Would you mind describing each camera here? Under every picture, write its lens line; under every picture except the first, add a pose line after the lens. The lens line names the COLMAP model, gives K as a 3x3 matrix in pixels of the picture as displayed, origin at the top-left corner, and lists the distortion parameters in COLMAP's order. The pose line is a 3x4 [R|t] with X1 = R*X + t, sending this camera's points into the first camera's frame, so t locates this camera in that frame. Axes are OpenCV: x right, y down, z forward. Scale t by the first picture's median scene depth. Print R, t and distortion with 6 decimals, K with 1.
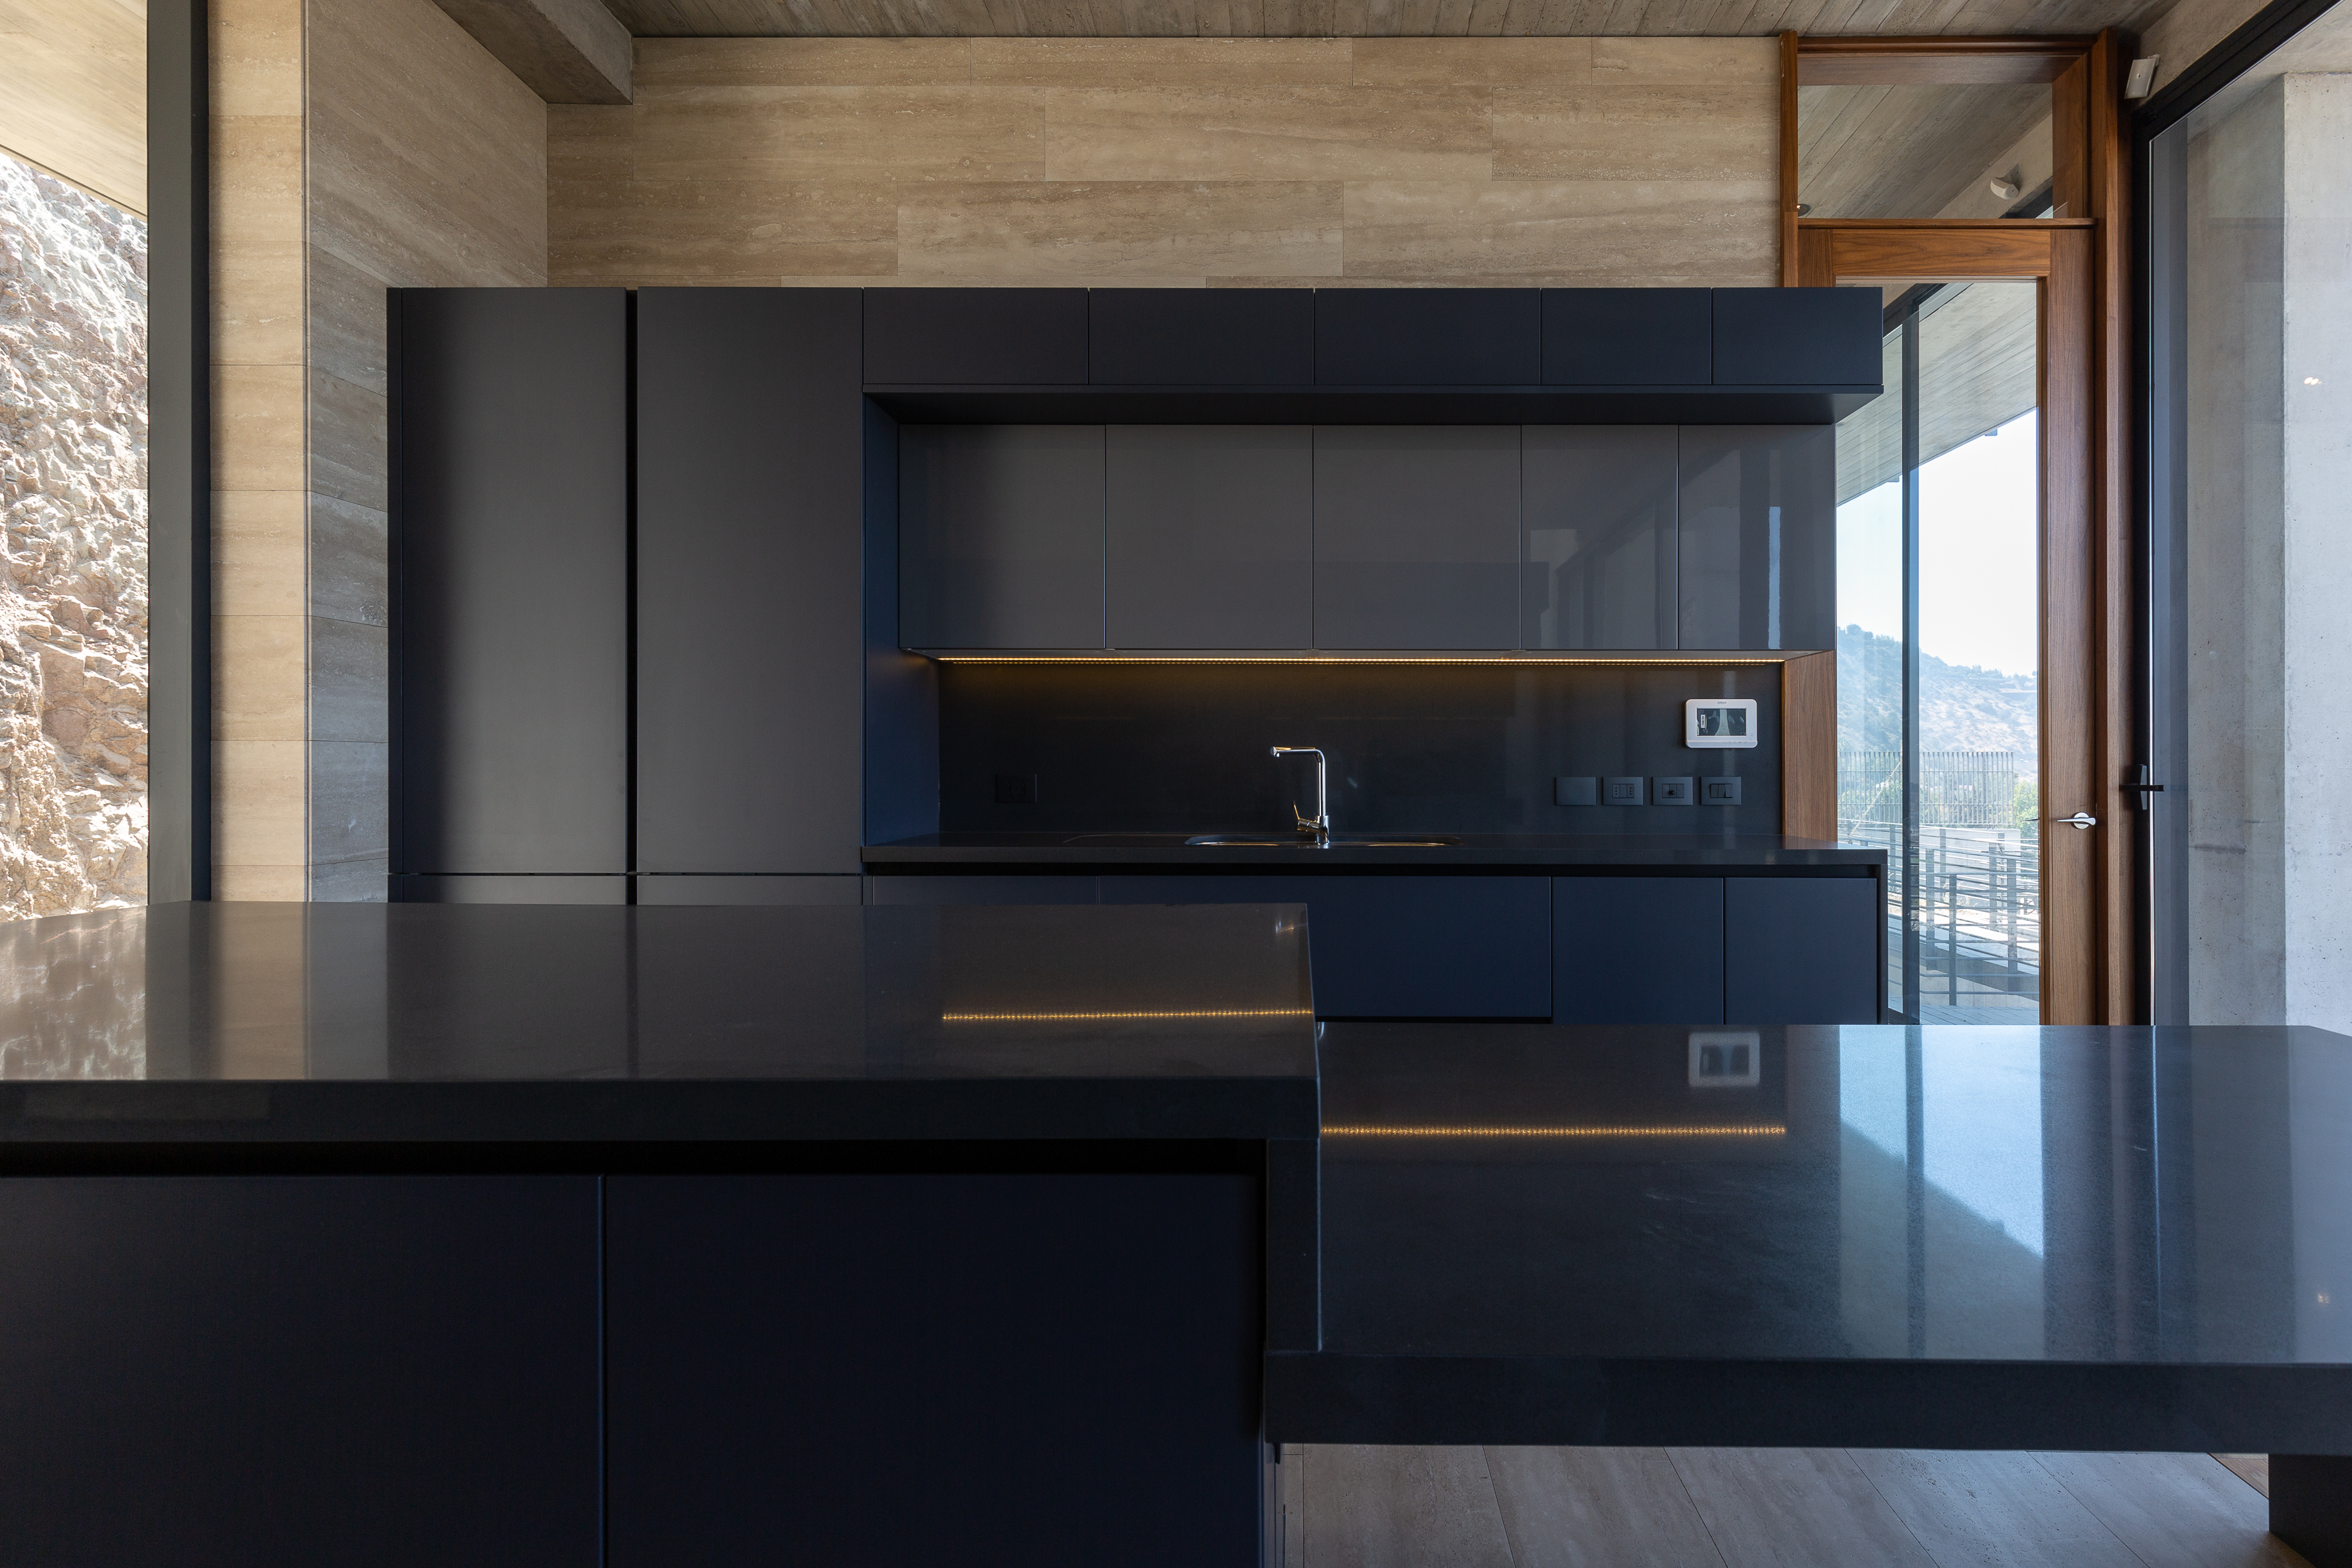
lens RADIAL K [[1129.5, 0, 1187.3], [0, 1129.5, 775.5], [0, 0, 1]] dist [0.005319, -0.001116]
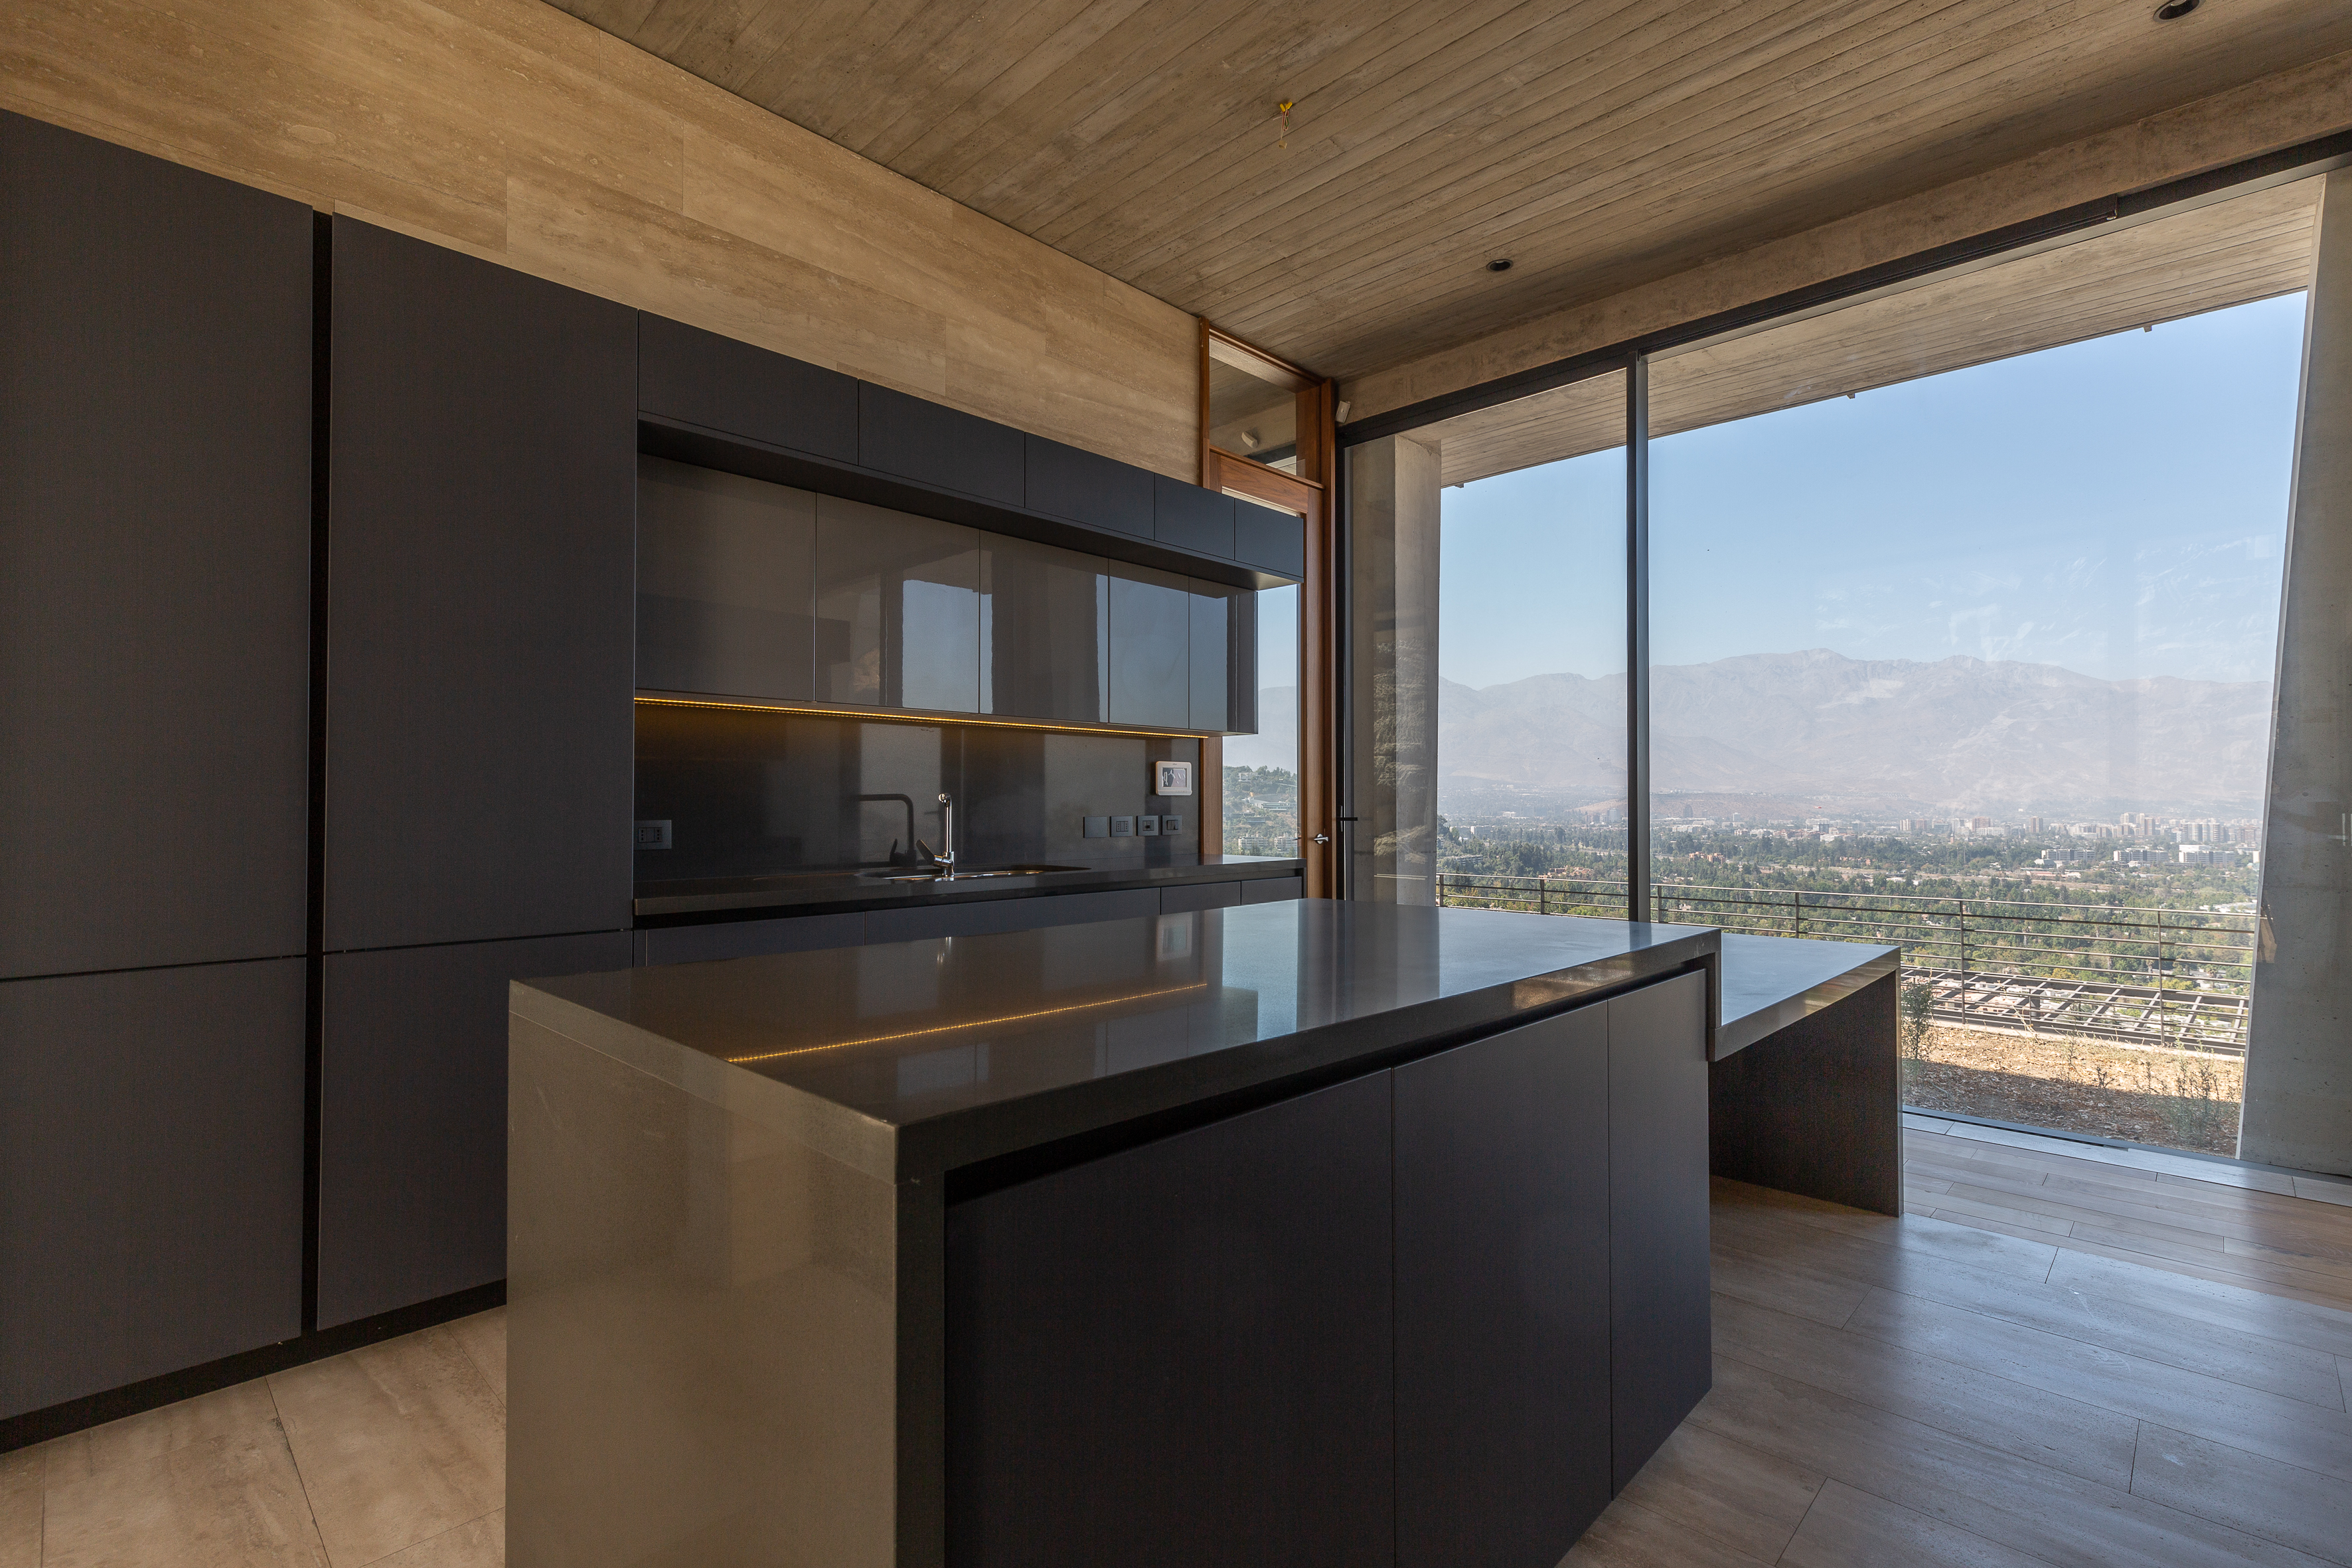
lens RADIAL K [[1062.4, 0, 1224.9], [0, 1062.4, 800.8], [0, 0, 1]] dist [0.002618, 0.000104]
pose [[0.678043, 0.001605, 0.735020, -0.484485], [0.000494, 0.999996, -0.002639, -0.013628], [-0.735022, 0.002152, 0.678040, 0.027691]]
